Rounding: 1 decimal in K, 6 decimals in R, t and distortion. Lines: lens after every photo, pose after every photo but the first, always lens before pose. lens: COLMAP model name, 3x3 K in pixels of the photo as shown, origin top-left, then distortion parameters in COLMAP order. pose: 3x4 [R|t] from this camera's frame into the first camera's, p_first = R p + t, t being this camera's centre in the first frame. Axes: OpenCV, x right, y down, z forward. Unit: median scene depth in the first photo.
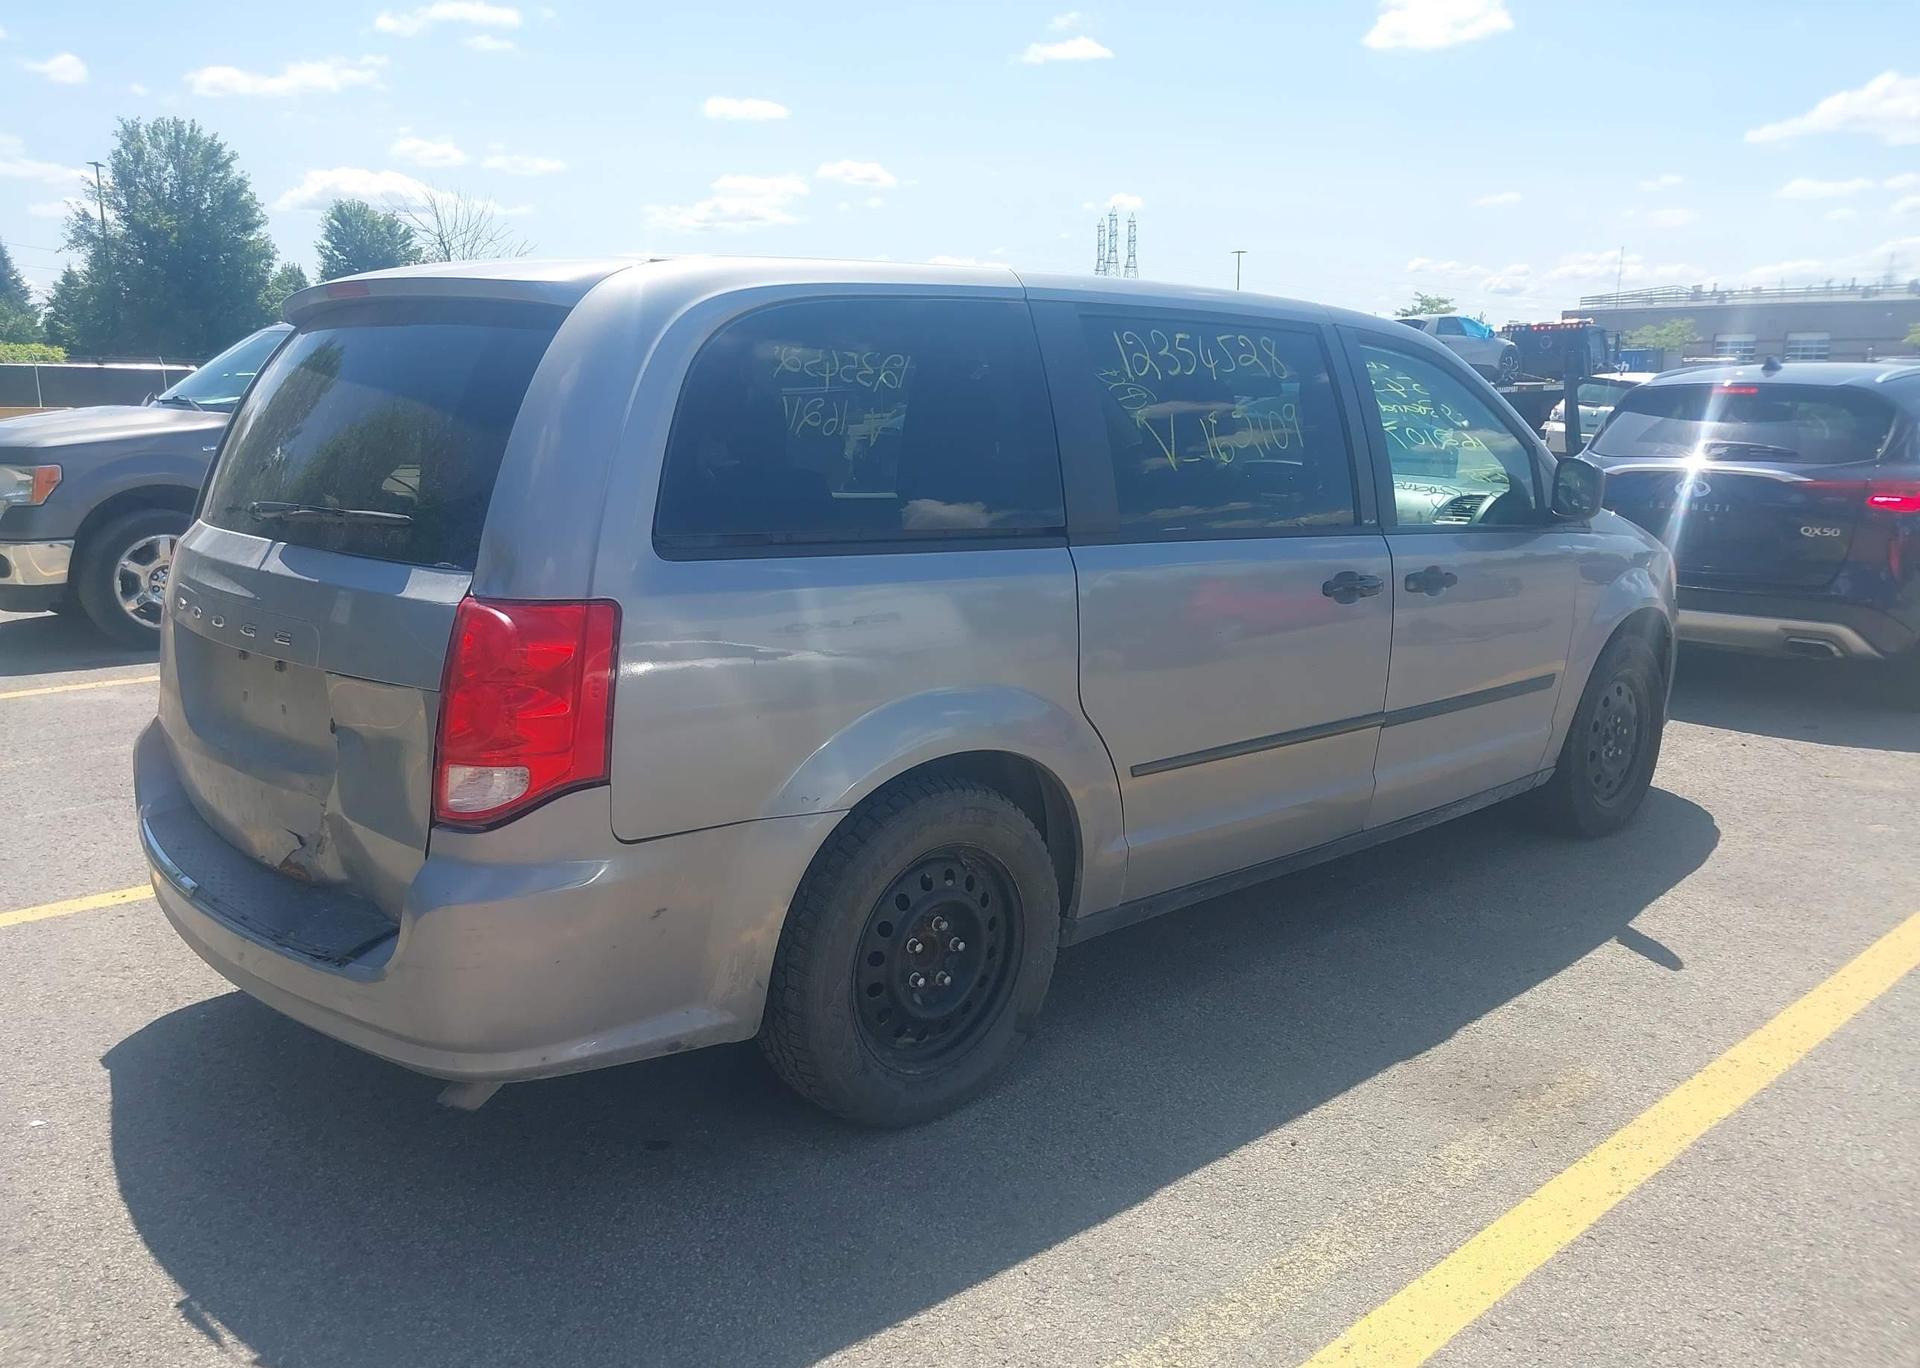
lens RADIAL K [[1473.8, 0, 956.6], [0, 1473.8, 709.5], [0, 0, 1]] dist [0.001201, -0.003233]
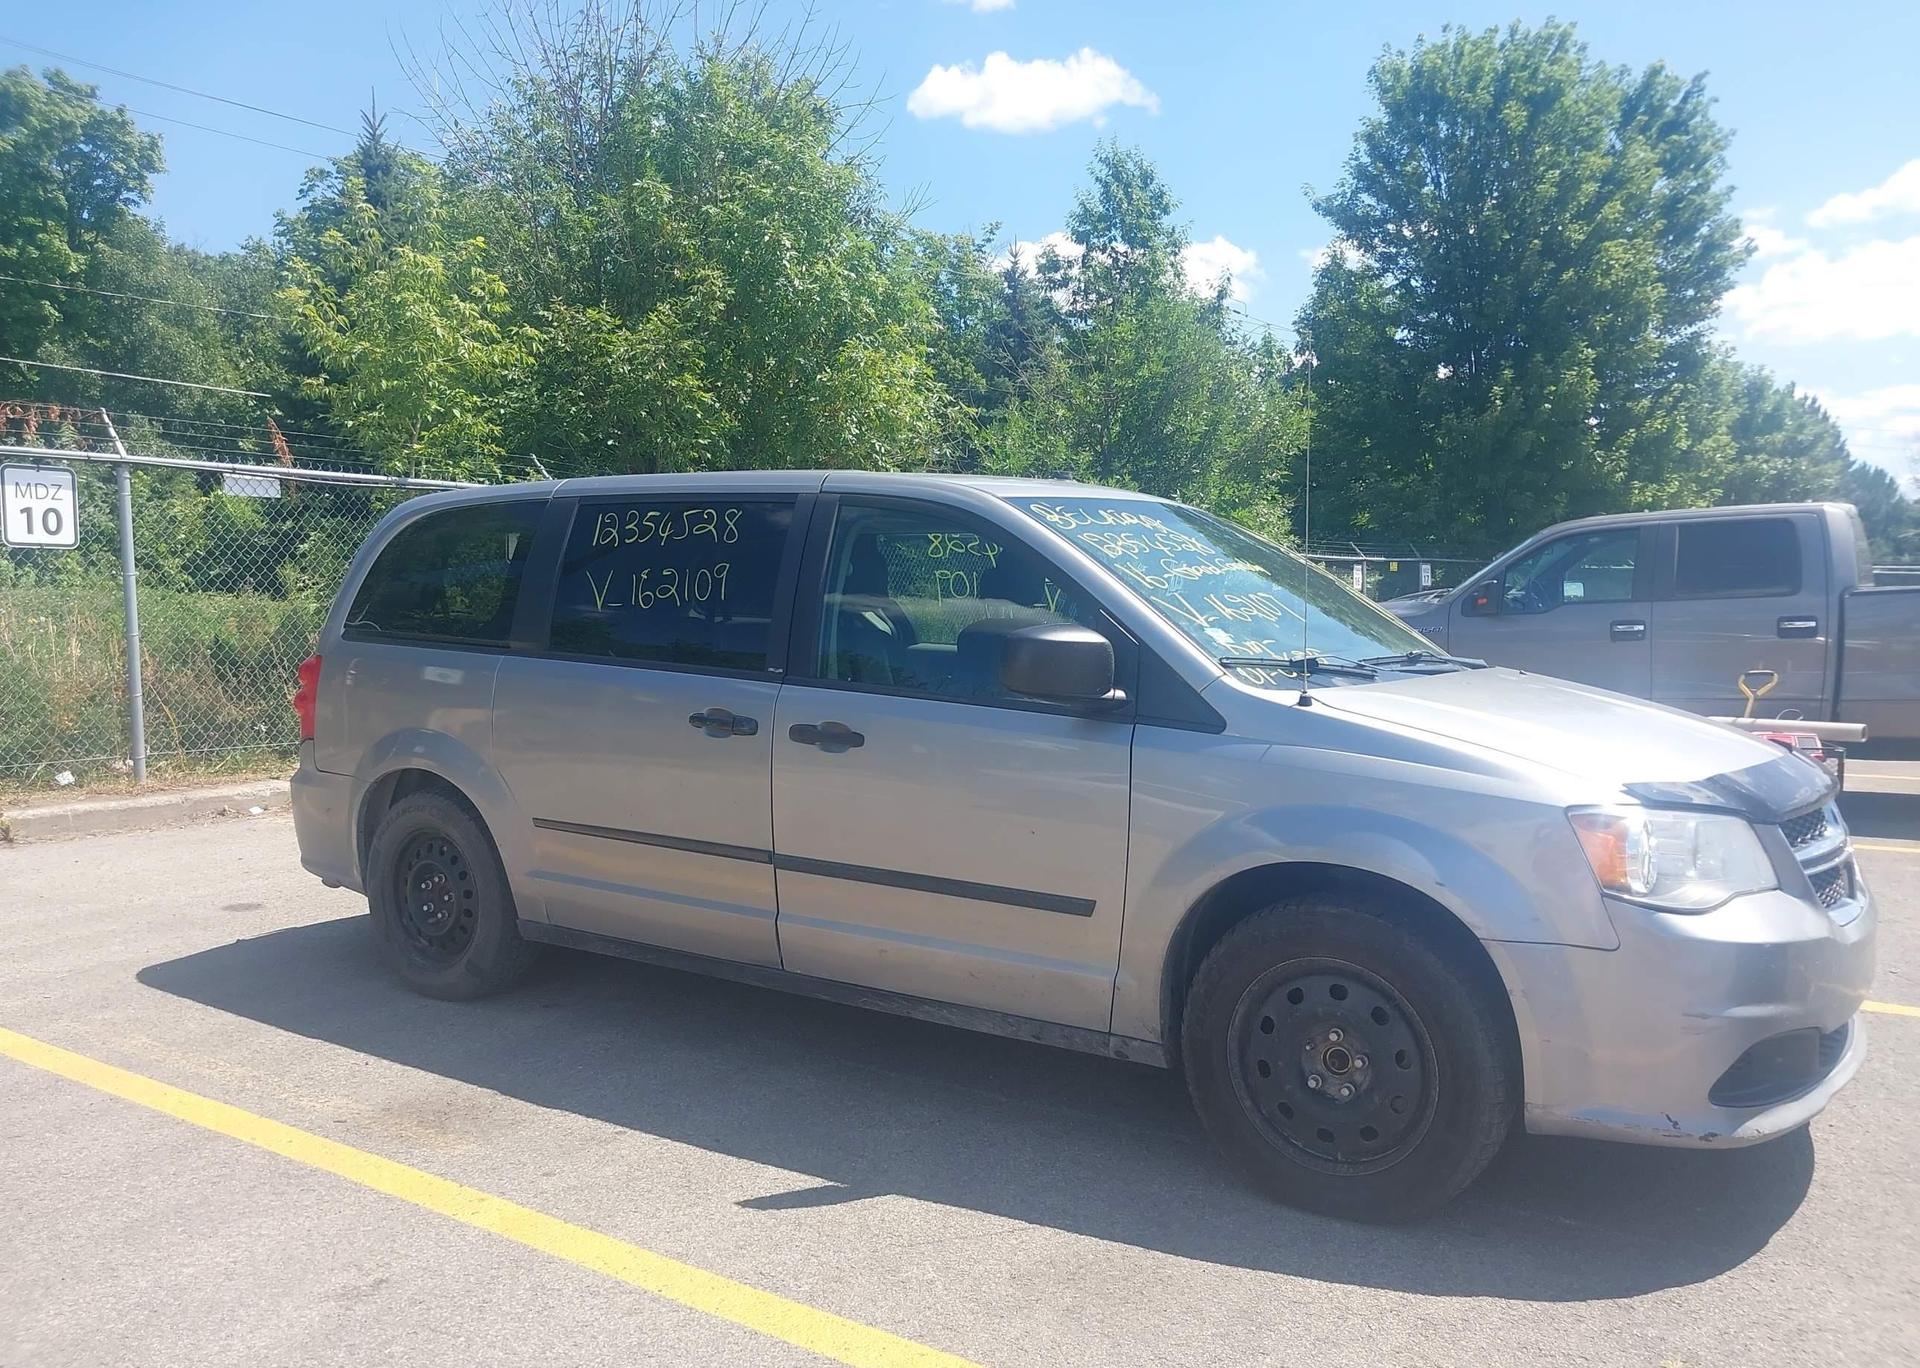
lens RADIAL K [[1473.8, 0, 956.6], [0, 1473.8, 709.5], [0, 0, 1]] dist [0.001201, -0.003233]
pose [[0.238962, 0.065682, -0.968805, 1.085190], [-0.201720, 0.979302, 0.016638, -0.115538], [0.949845, 0.191452, 0.247265, 0.702808]]
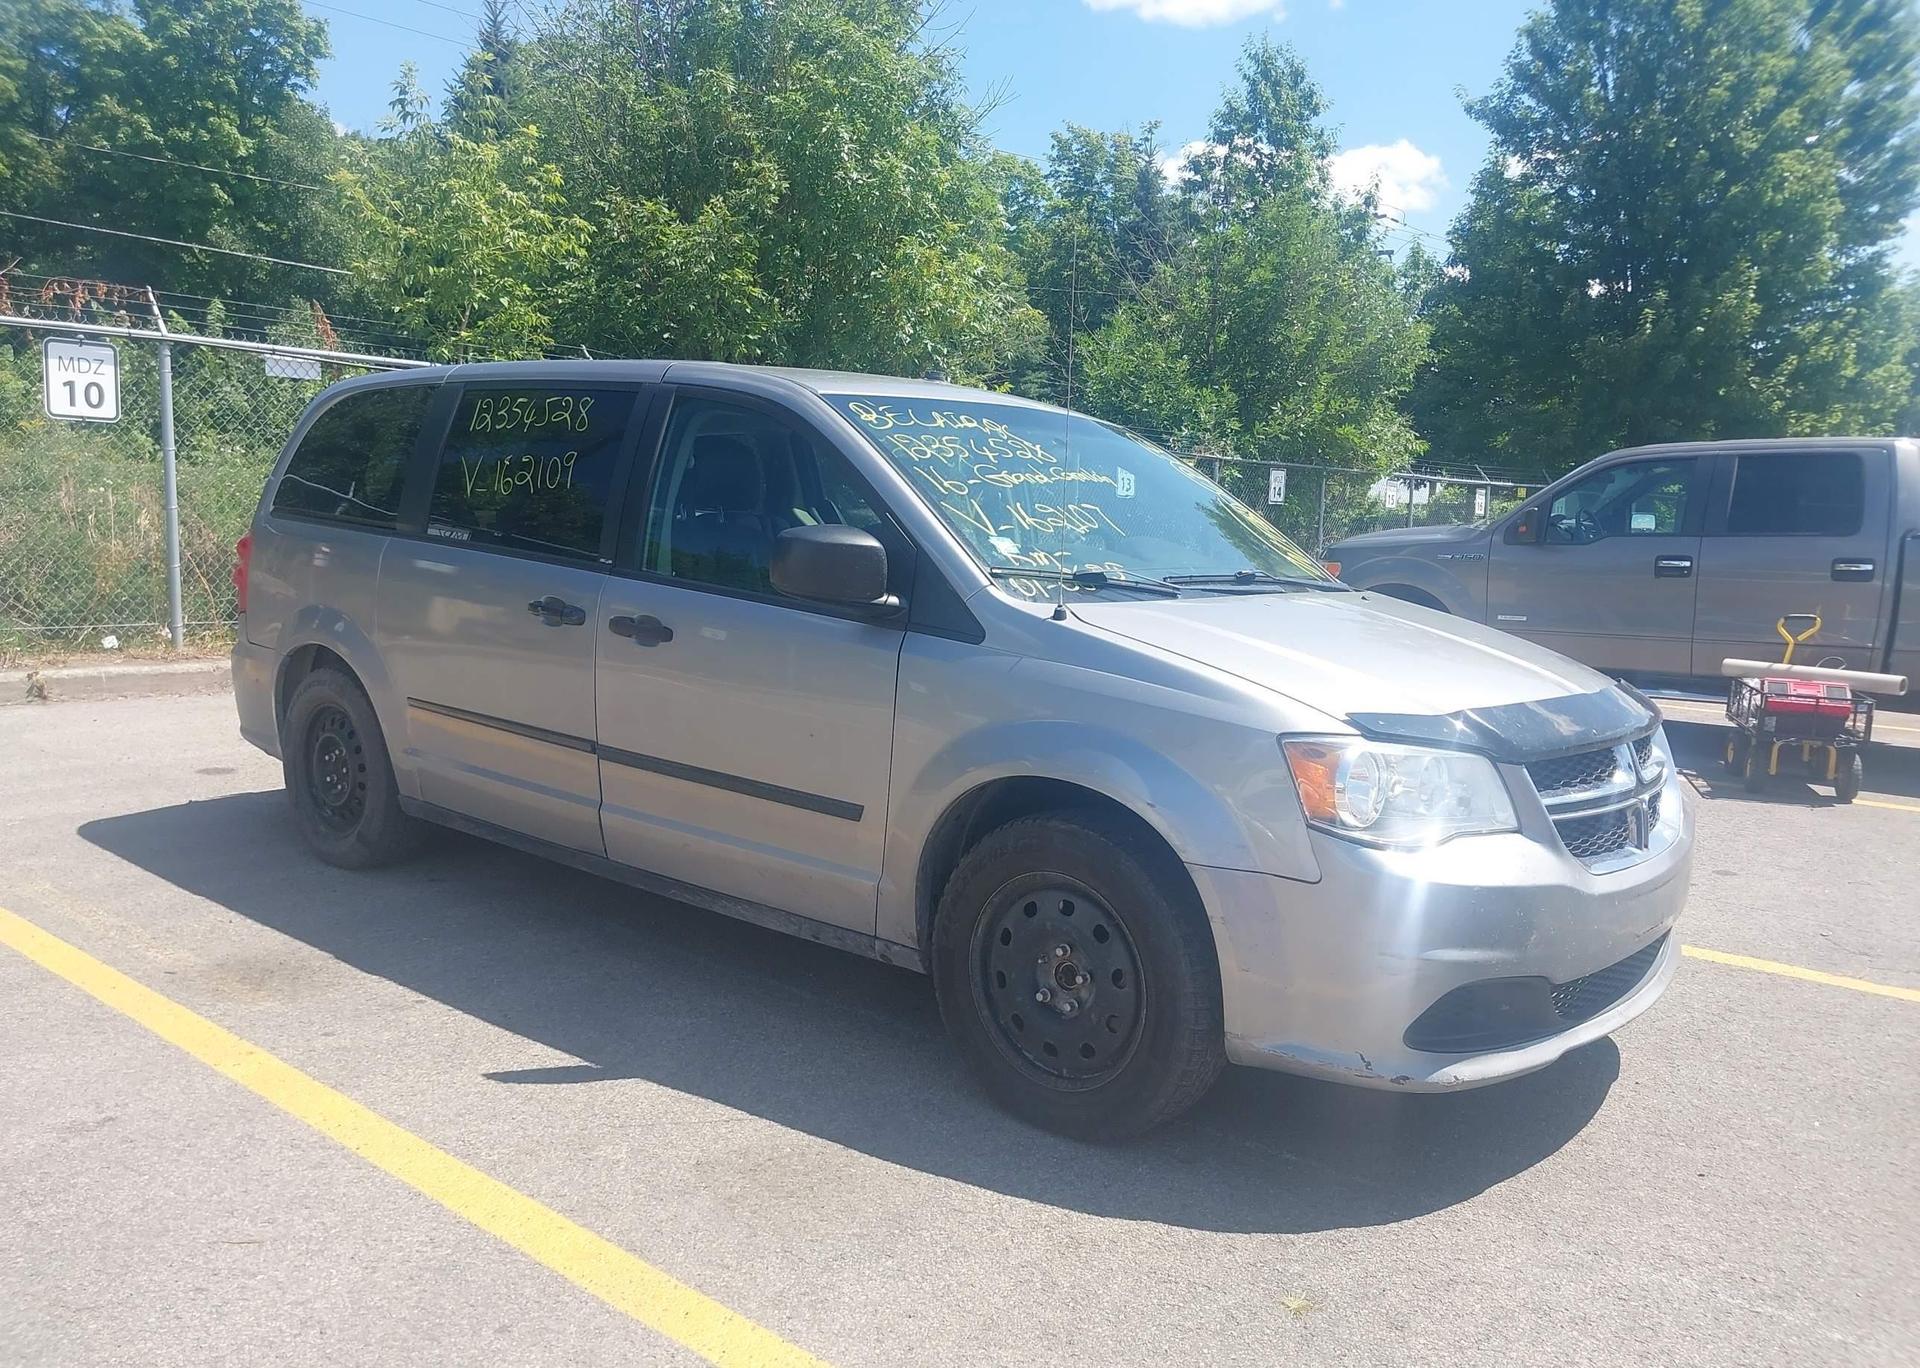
lens RADIAL K [[1473.8, 0, 956.6], [0, 1473.8, 709.5], [0, 0, 1]] dist [0.001201, -0.003233]
pose [[0.143060, 0.135174, -0.980440, 1.115855], [-0.244438, 0.964766, 0.097346, -0.153010], [0.959054, 0.225731, 0.171061, 0.878638]]
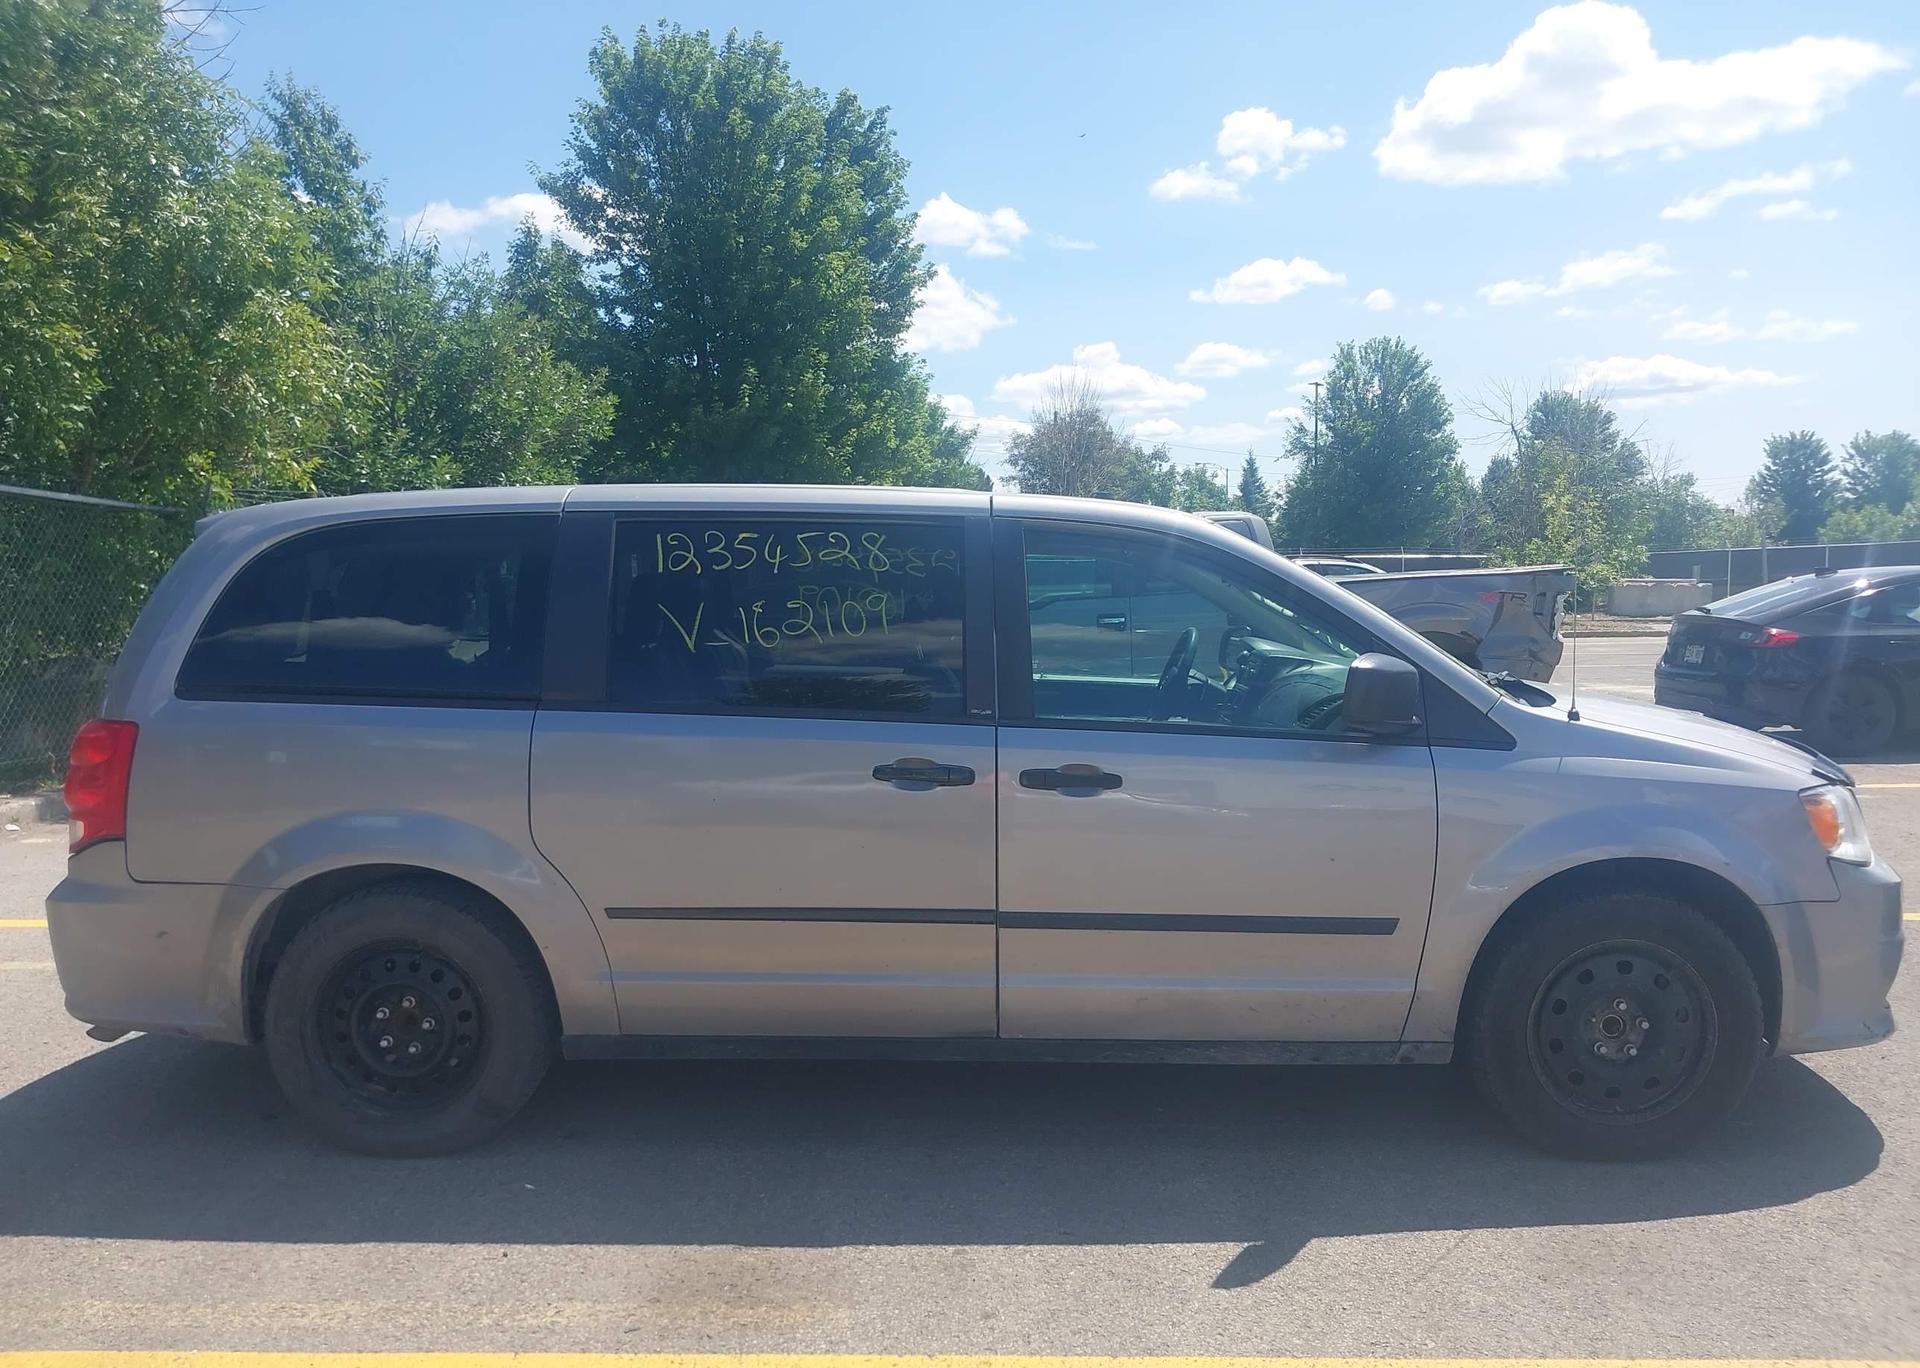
lens RADIAL K [[1495.9, 0, 963.6], [0, 1495.9, 709.6], [0, 0, 1]] dist [0.000313, -0.007347]
pose [[0.722392, 0.046434, -0.689923, 0.766807], [-0.130484, 0.988972, -0.070064, -0.047302], [0.679061, 0.140637, 0.720484, 0.231403]]
